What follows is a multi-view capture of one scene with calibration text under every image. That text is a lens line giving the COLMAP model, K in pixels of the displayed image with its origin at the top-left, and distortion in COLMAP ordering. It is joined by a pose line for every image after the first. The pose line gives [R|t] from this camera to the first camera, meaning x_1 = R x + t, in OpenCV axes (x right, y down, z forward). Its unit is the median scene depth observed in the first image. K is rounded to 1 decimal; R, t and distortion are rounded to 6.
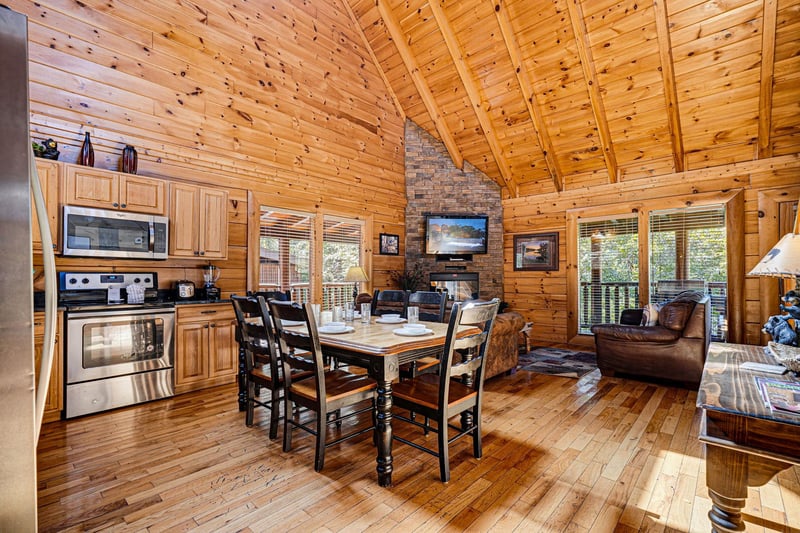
lens RADIAL K [[364.2, 0, 402.1], [0, 364.2, 268.9], [0, 0, 1]] dist [0.000814, 0.000773]
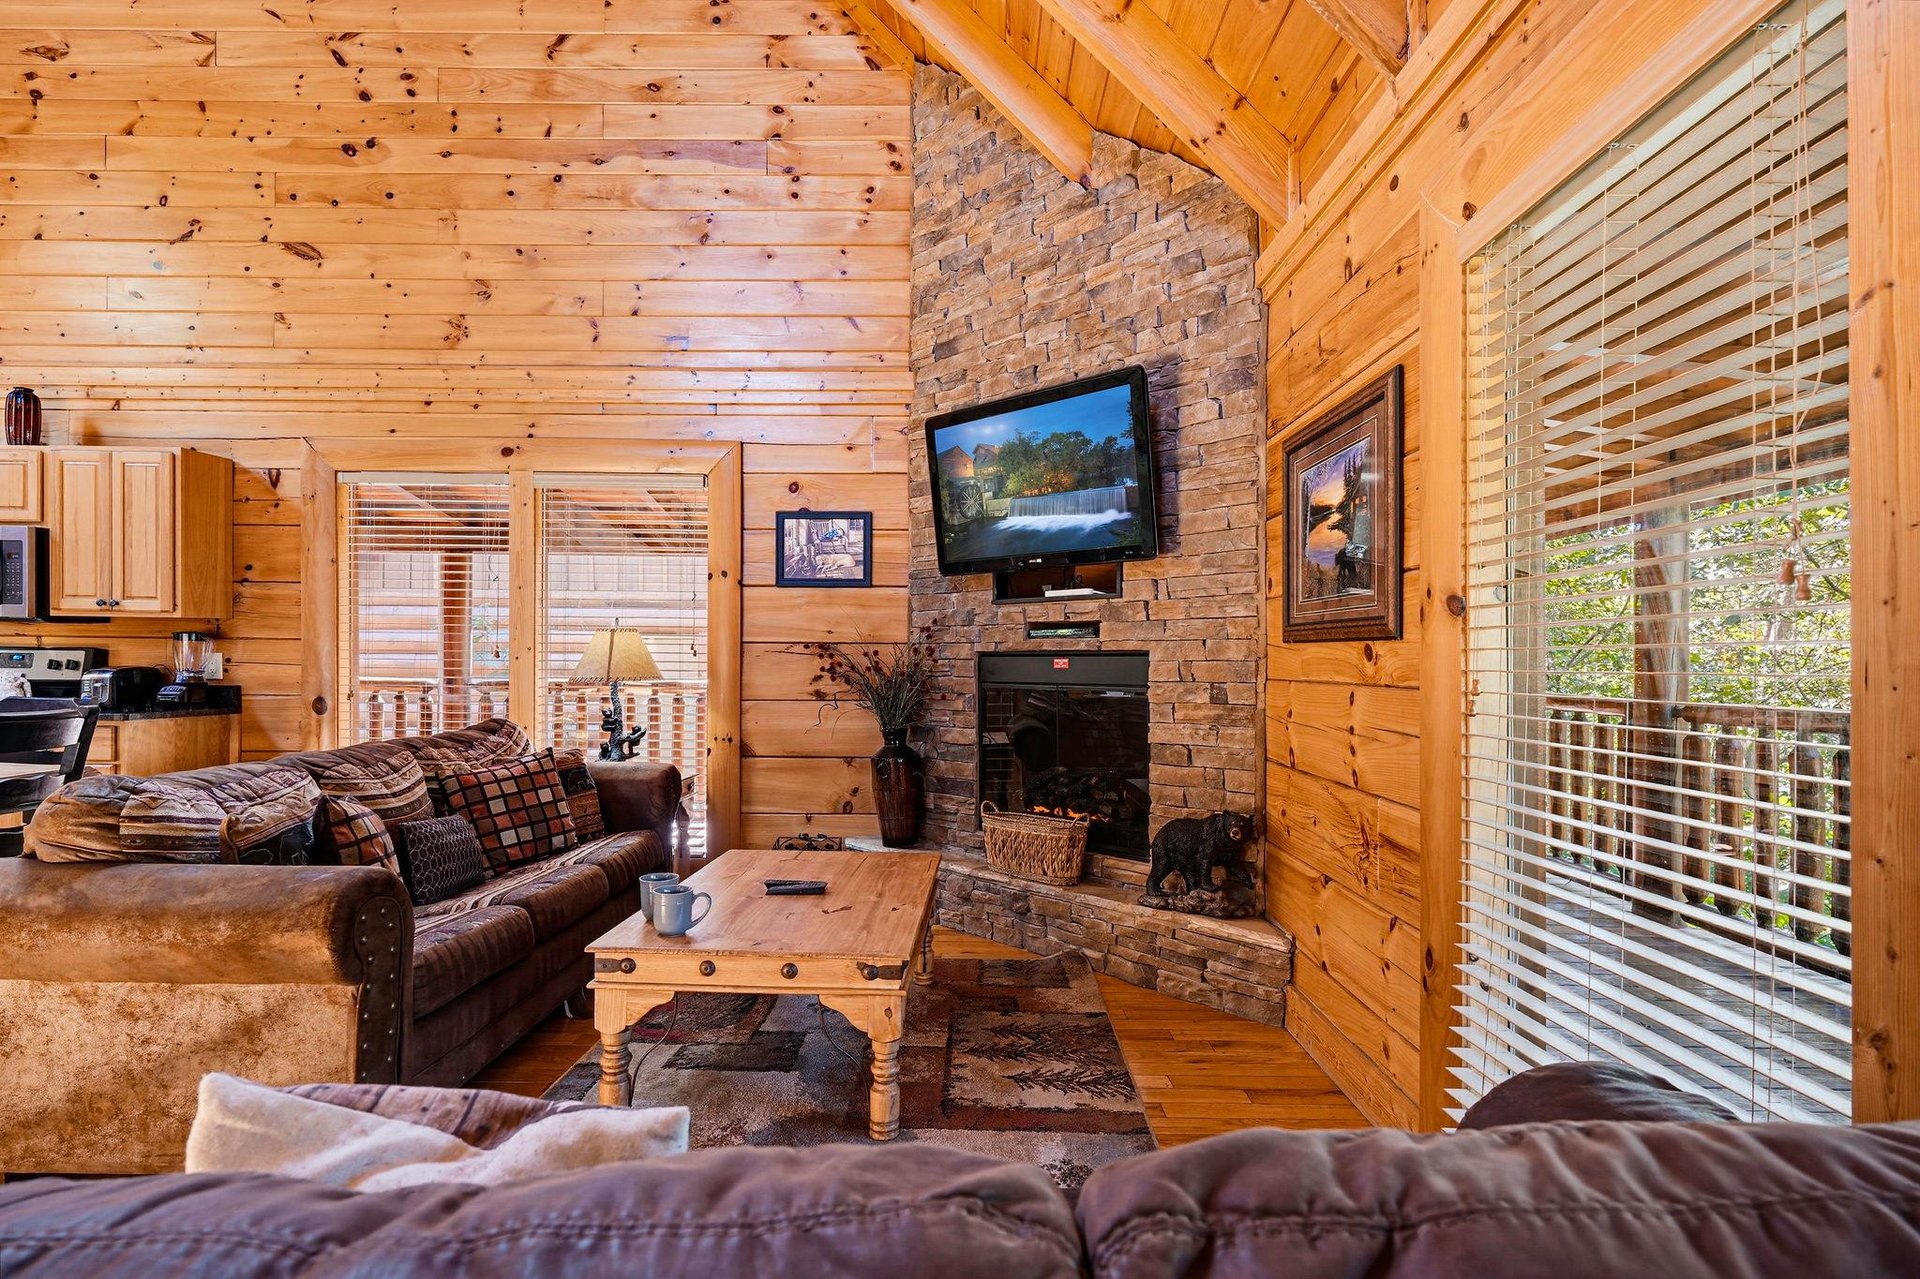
lens RADIAL K [[929.6, 0, 954.8], [0, 929.6, 650.1], [0, 0, 1]] dist [-0.002329, -0.000209]
pose [[0.670980, 0.000788, -0.741475, 0.569094], [0.003855, 0.999982, 0.004551, 0.007308], [0.741465, -0.005911, 0.670965, 0.613918]]
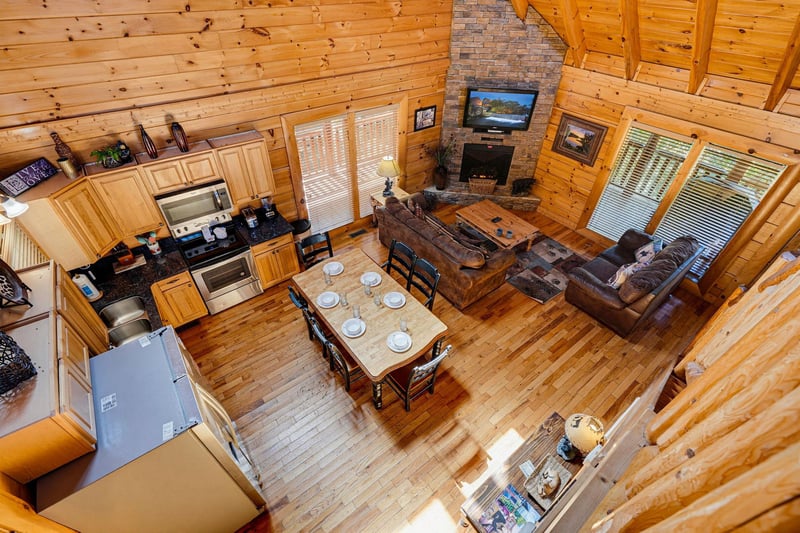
lens RADIAL K [[364.2, 0, 398.5], [0, 364.2, 266.2], [0, 0, 1]] dist [0.000814, 0.000773]
pose [[0.984249, 0.130757, -0.118984, 0.064866], [-0.018829, 0.746727, 0.664864, -0.429707], [0.175784, -0.652152, 0.737427, 0.008500]]
